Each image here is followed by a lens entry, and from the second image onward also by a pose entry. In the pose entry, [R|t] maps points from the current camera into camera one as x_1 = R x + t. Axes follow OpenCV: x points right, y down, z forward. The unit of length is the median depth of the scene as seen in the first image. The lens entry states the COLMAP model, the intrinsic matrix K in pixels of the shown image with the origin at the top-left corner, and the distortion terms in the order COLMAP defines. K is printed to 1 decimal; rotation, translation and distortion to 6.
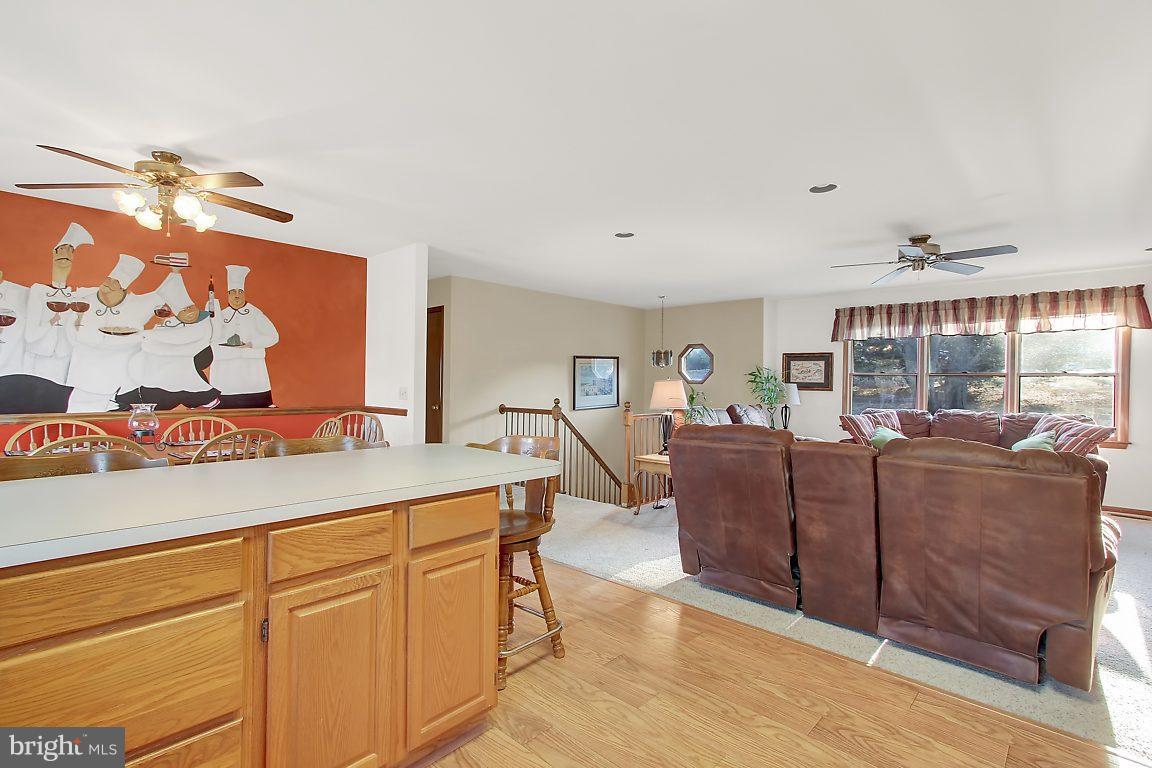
lens RADIAL K [[529.0, 0, 578.9], [0, 529.0, 380.1], [0, 0, 1]] dist [0.002317, 0.001483]
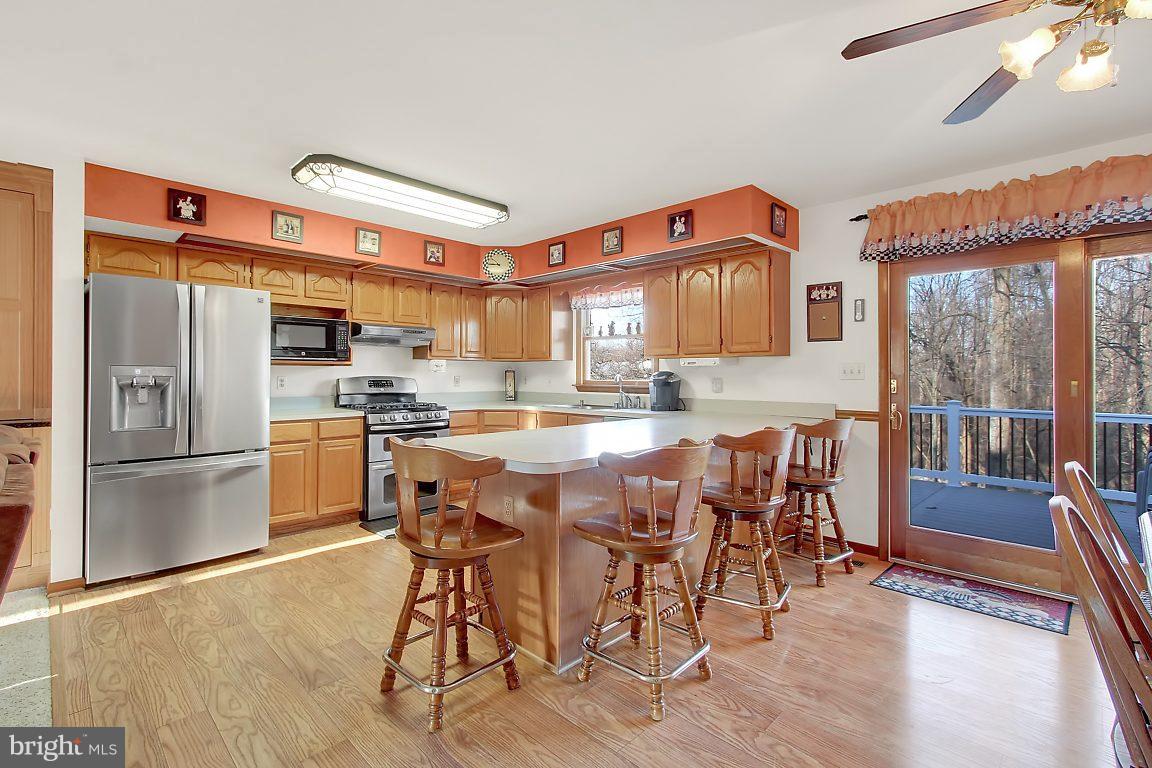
lens RADIAL K [[523.8, 0, 583.0], [0, 523.8, 373.1], [0, 0, 1]] dist [0.000640, 0.000474]
pose [[-0.999877, -0.013497, 0.007942, -0.188536], [-0.013563, 0.999873, -0.008412, 0.004508], [-0.007827, -0.008518, -0.999933, 0.983067]]
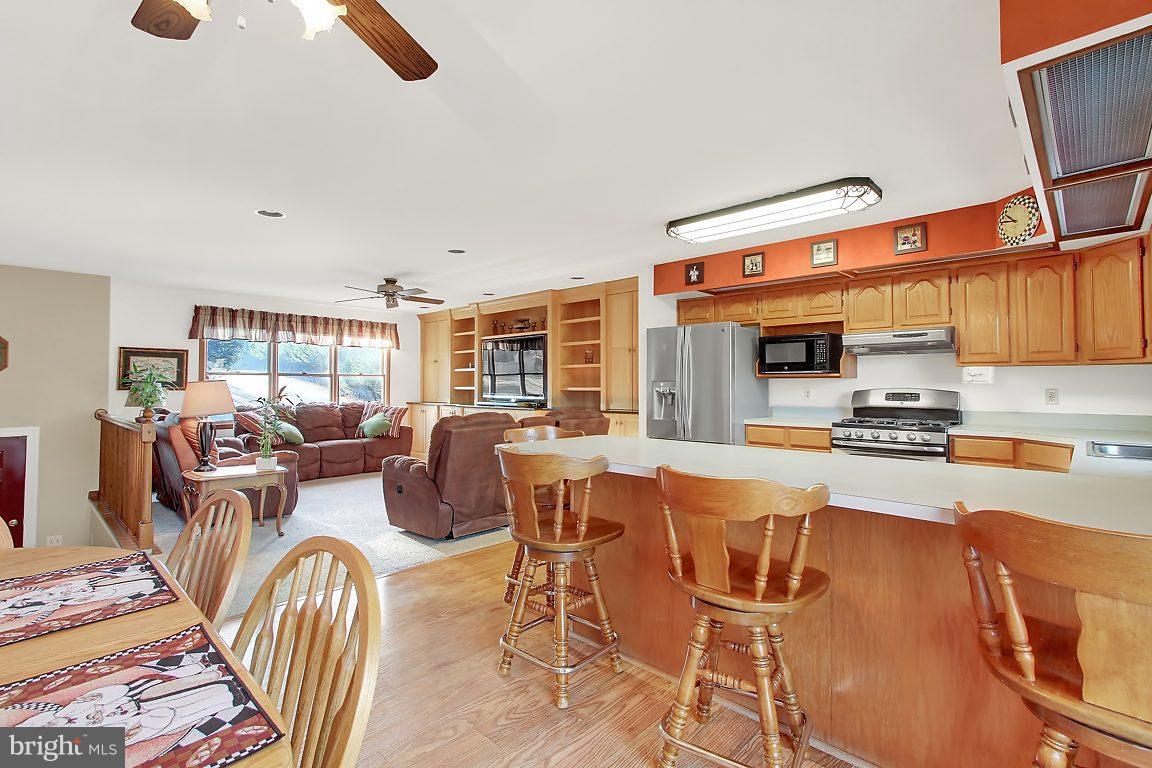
lens RADIAL K [[545.9, 0, 560.9], [0, 545.9, 365.5], [0, 0, 1]] dist [-0.000138, 0.012209]
pose [[0.017937, 0.022549, 0.999585, -0.772451], [-0.004488, 0.999737, -0.022472, -0.008769], [-0.999829, -0.004083, 0.018034, 0.502970]]
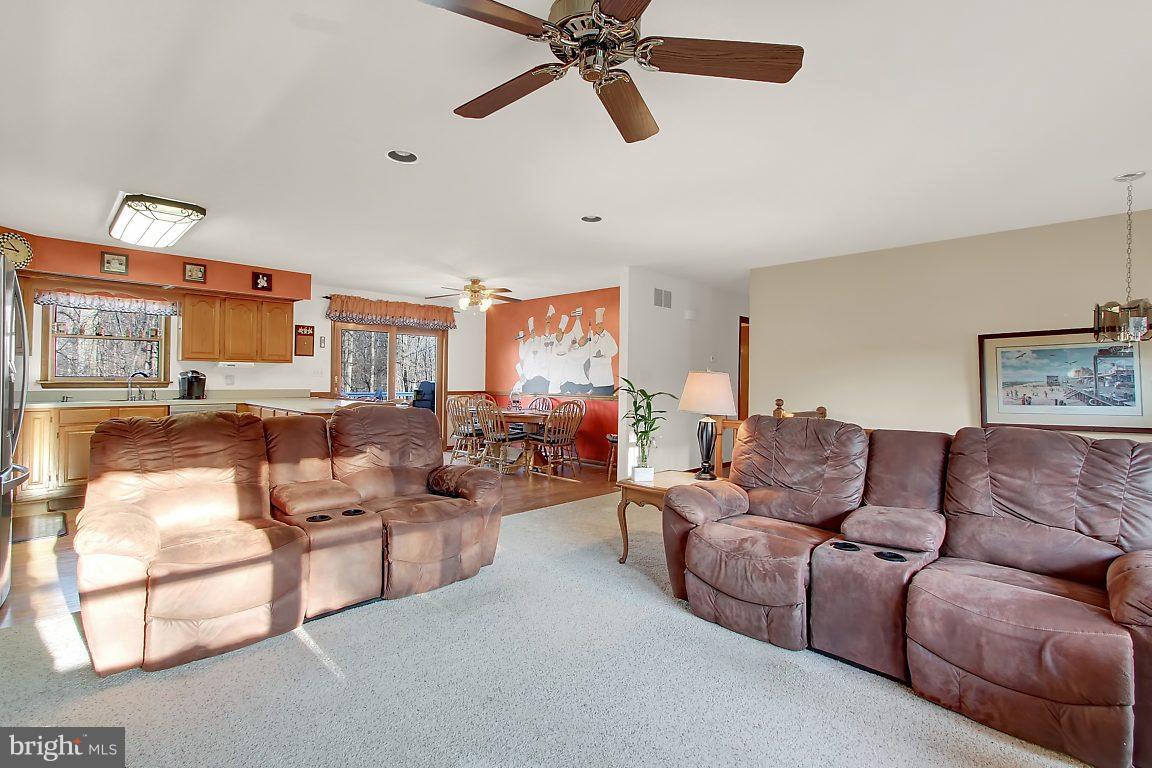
lens RADIAL K [[529.0, 0, 578.9], [0, 529.0, 380.1], [0, 0, 1]] dist [0.002317, 0.001483]
pose [[-0.000407, -0.006621, -0.999978, 1.019351], [-0.006338, 0.999958, -0.006618, 0.018424], [0.999980, 0.006335, -0.000449, 0.967592]]
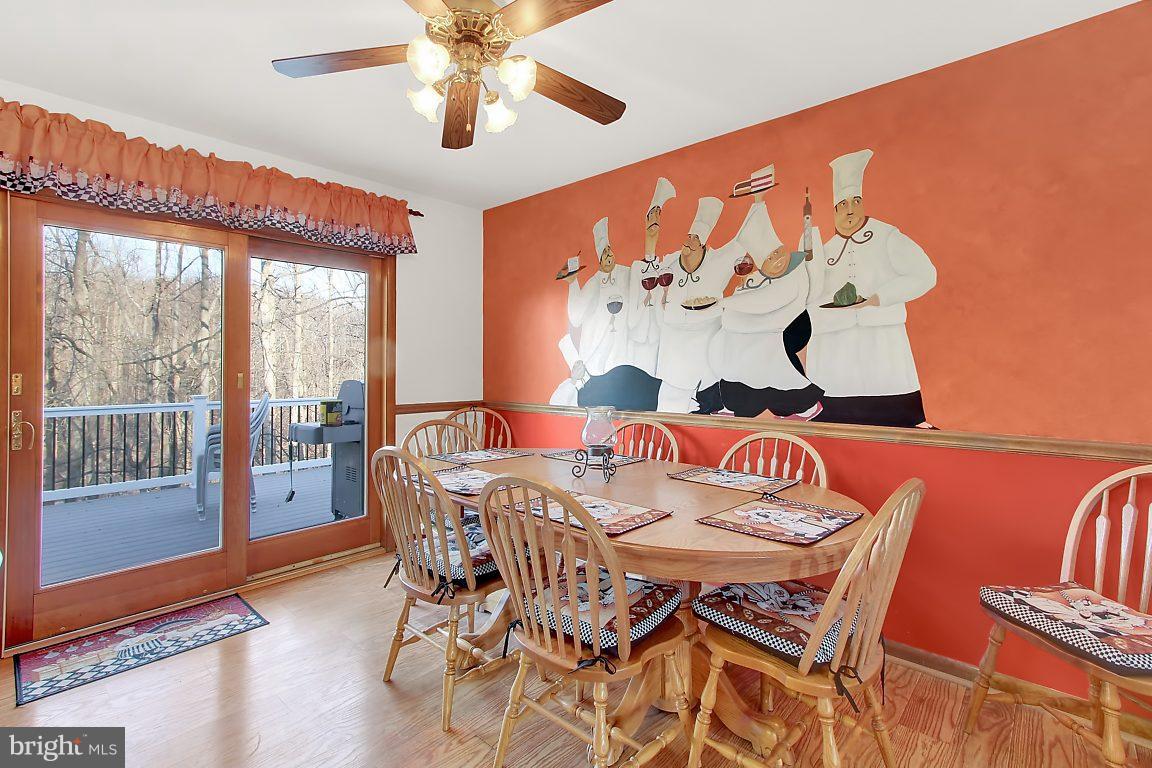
lens RADIAL K [[545.9, 0, 560.9], [0, 545.9, 365.5], [0, 0, 1]] dist [-0.000138, 0.012209]
pose [[0.004301, -0.015658, -0.999868, -0.105239], [0.004110, 0.999869, -0.015640, 0.003325], [0.999982, -0.004042, 0.004365, 0.730108]]
